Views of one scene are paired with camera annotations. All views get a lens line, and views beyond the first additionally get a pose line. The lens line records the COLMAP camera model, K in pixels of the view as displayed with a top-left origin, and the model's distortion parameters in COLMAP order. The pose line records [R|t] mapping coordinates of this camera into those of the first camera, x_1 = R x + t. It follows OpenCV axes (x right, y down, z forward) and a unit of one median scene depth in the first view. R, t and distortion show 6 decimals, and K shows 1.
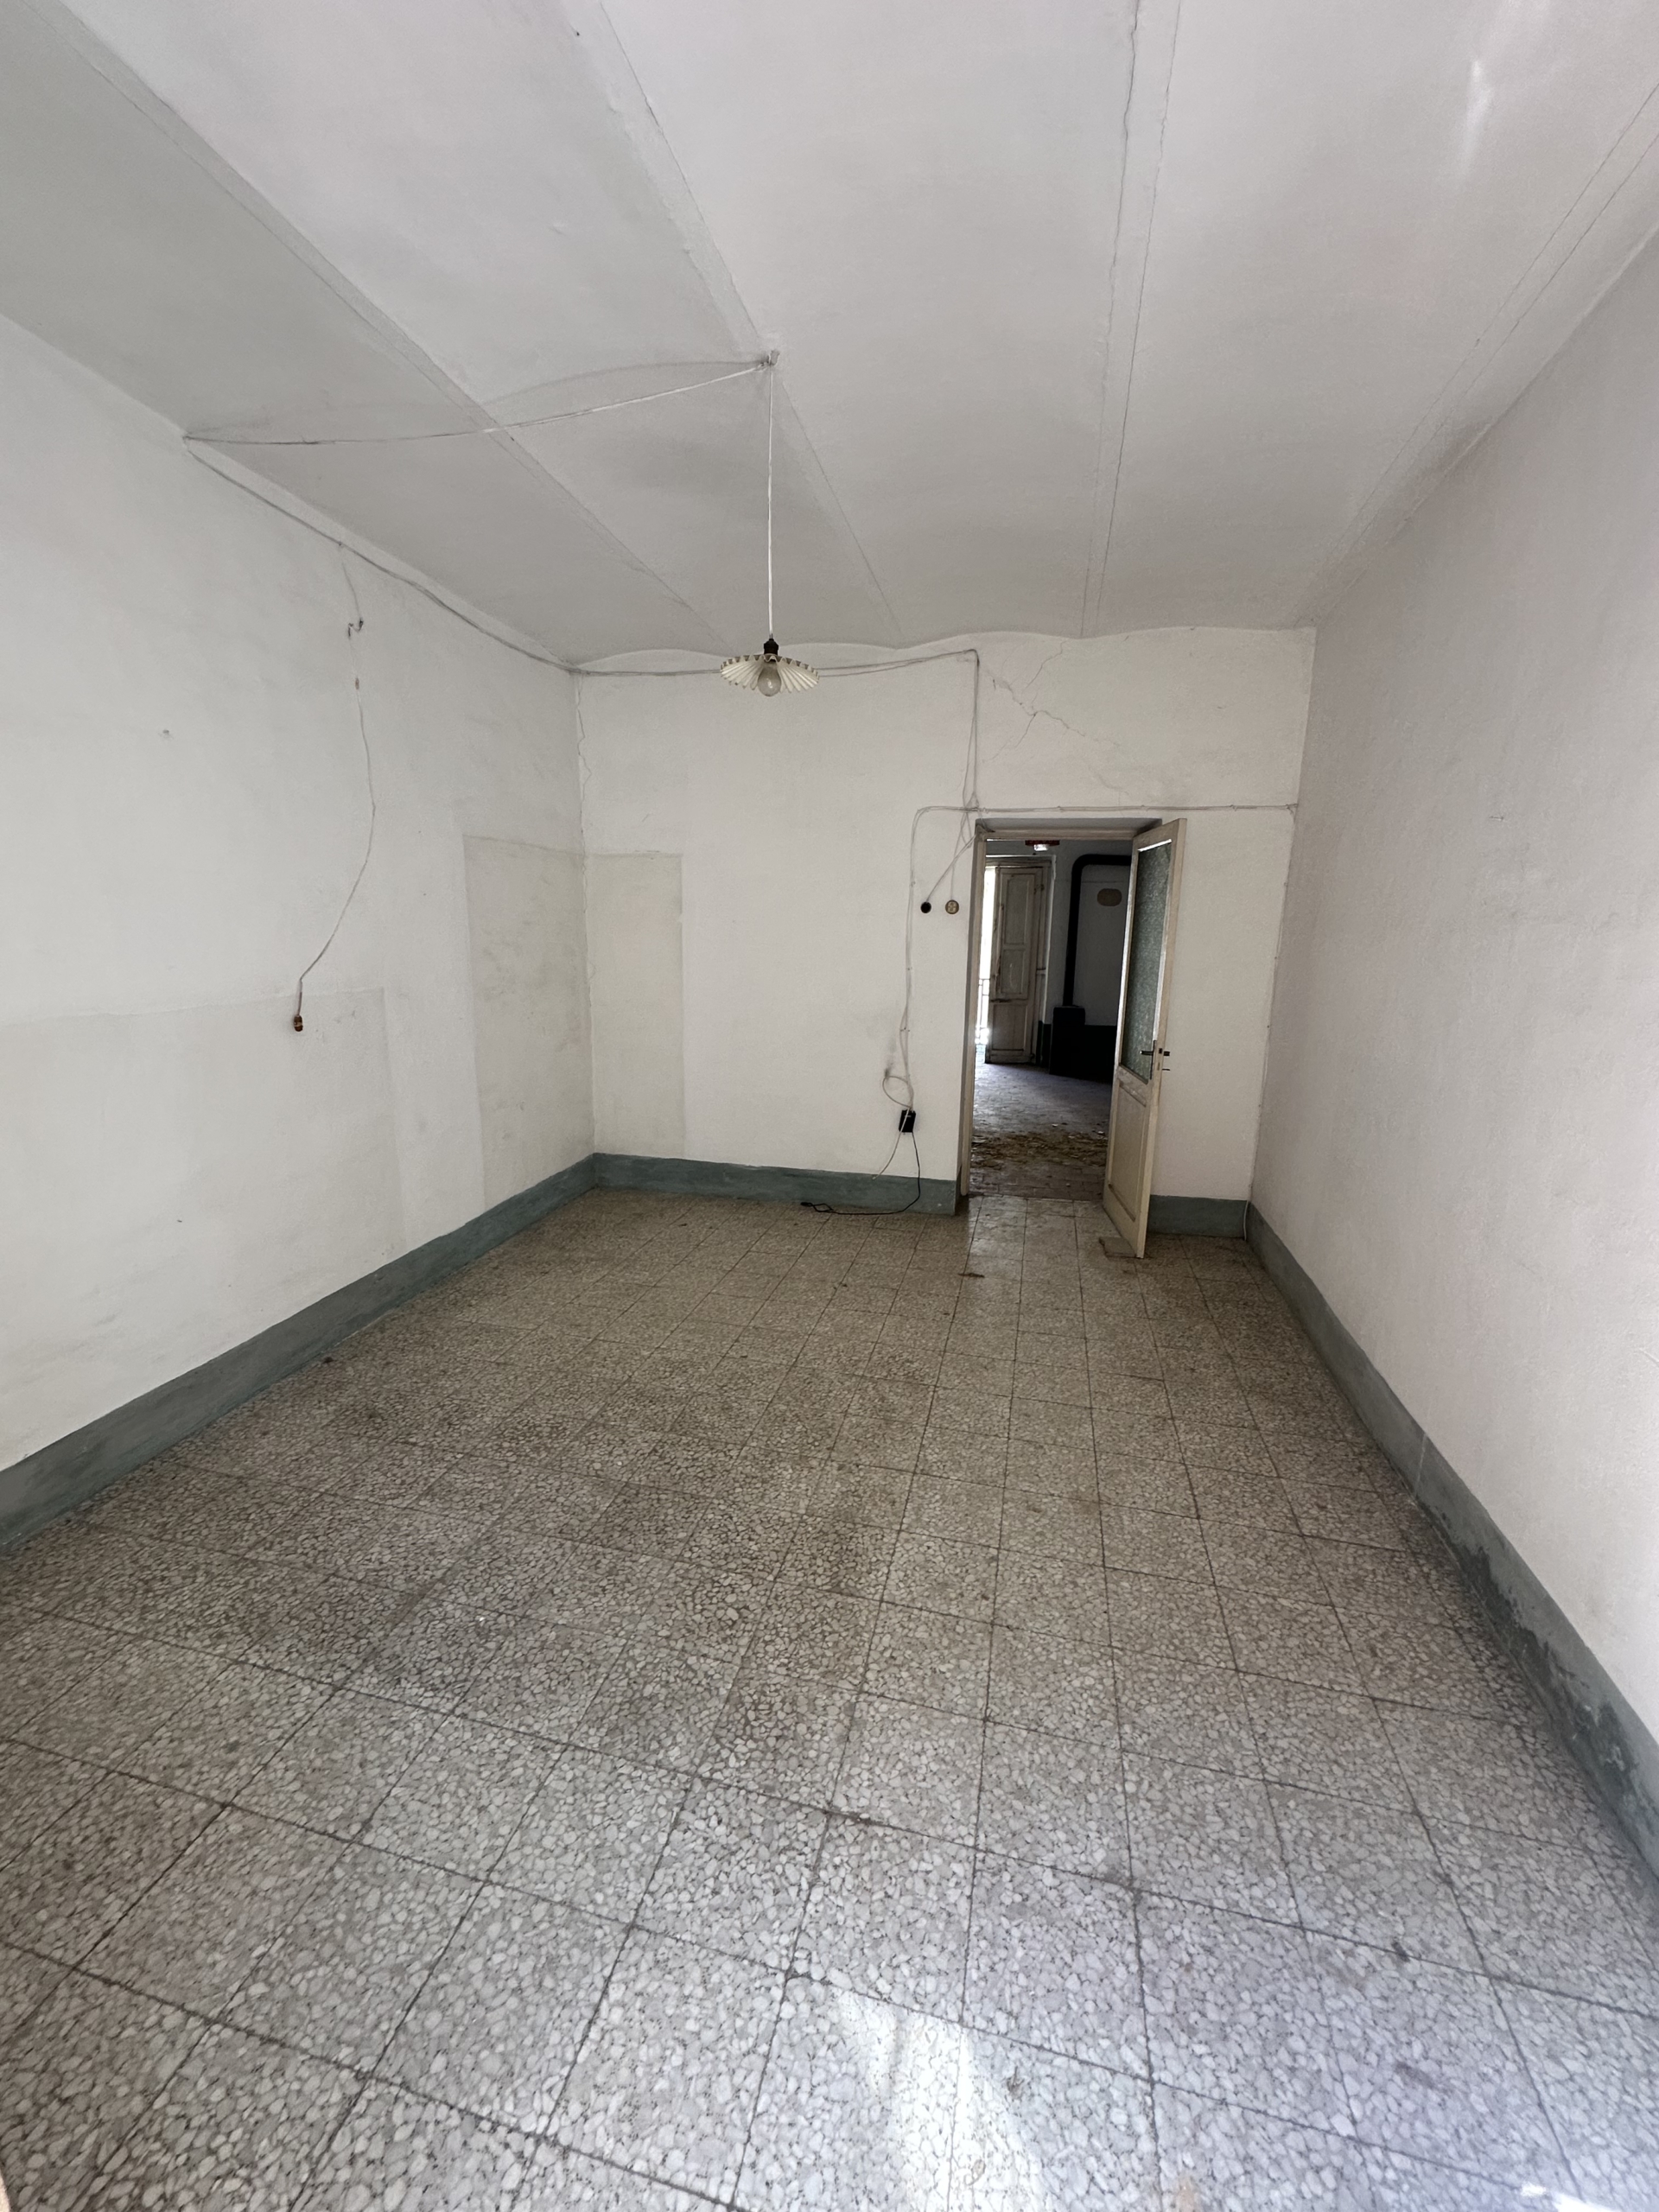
lens RADIAL K [[886.7, 0, 822.9], [0, 886.7, 1104.1], [0, 0, 1]] dist [-0.007657, 0.001649]
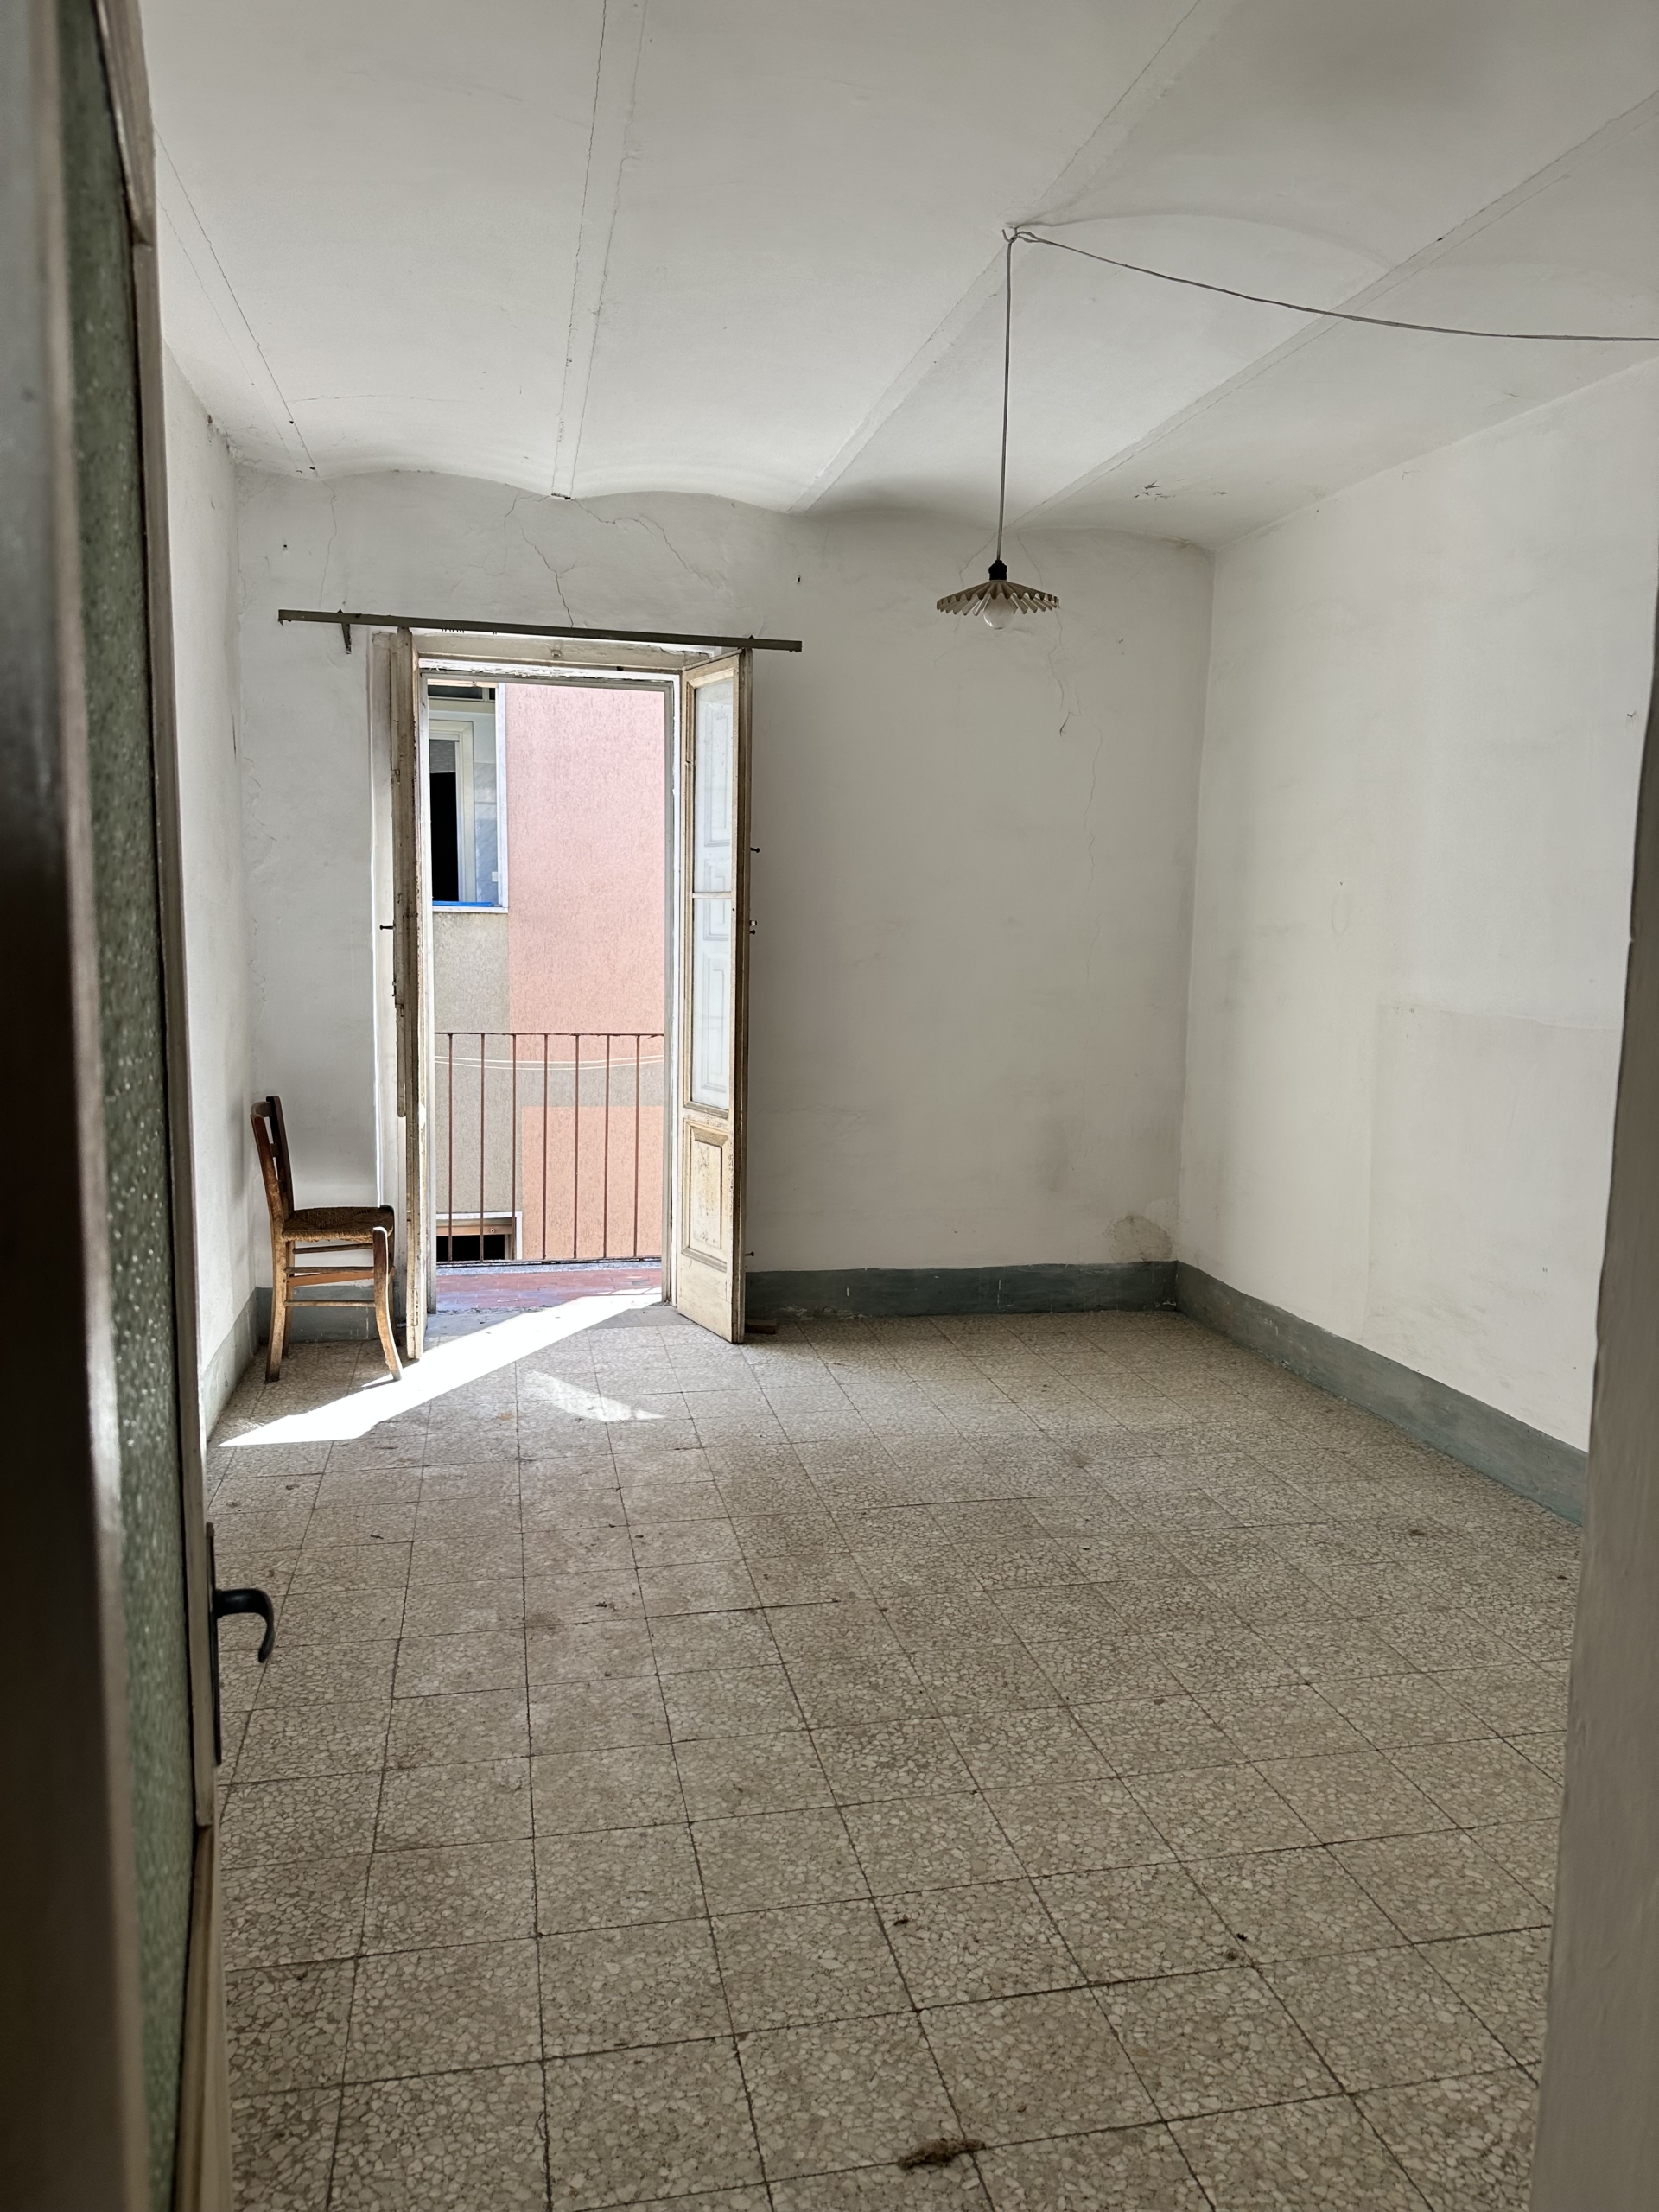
lens RADIAL K [[1556.9, 0, 831.4], [0, 1556.9, 1103.4], [0, 0, 1]] dist [0.051549, -0.066676]
pose [[-0.897399, 0.016823, -0.440900, 1.255779], [-0.121134, 0.951482, 0.282857, -0.764721], [0.424267, 0.307244, -0.851821, 4.016662]]
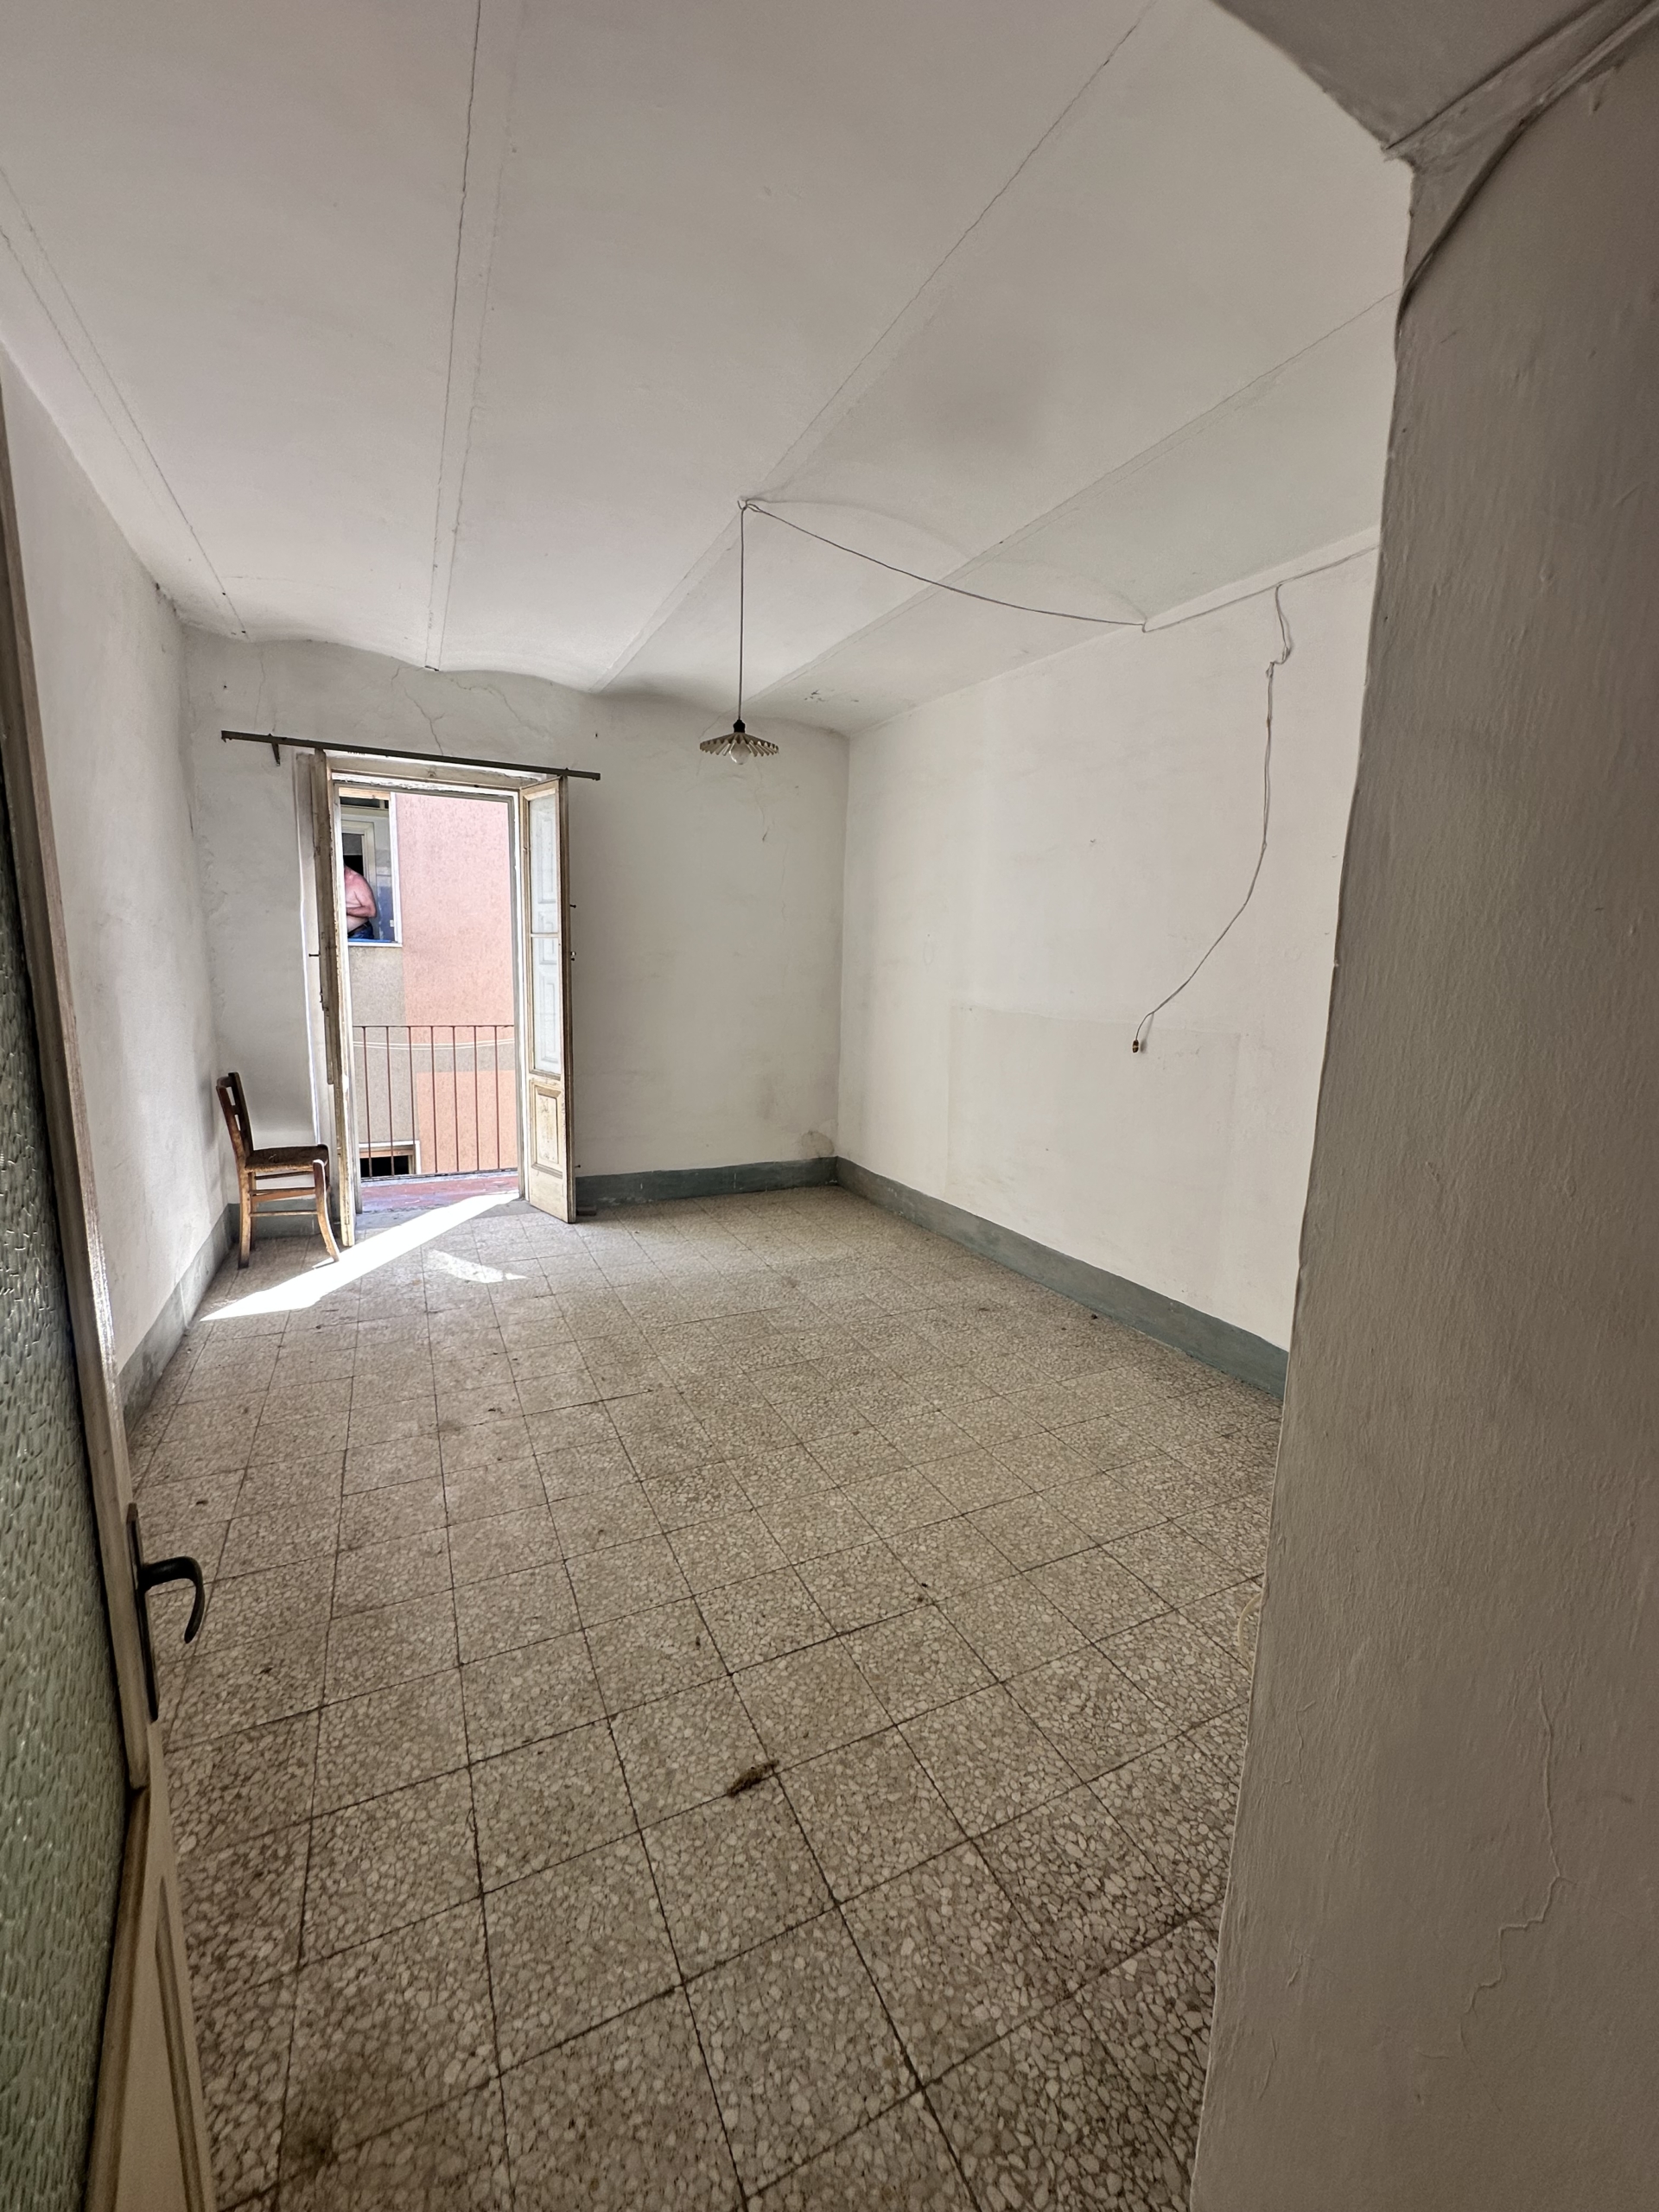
lens RADIAL K [[886.7, 0, 836.3], [0, 886.7, 1102.5], [0, 0, 1]] dist [-0.007657, 0.001649]
pose [[-0.762079, 0.062833, -0.644428, 1.184036], [-0.168439, 0.941774, 0.291016, -0.699027], [0.625191, 0.330324, -0.707123, 3.735503]]
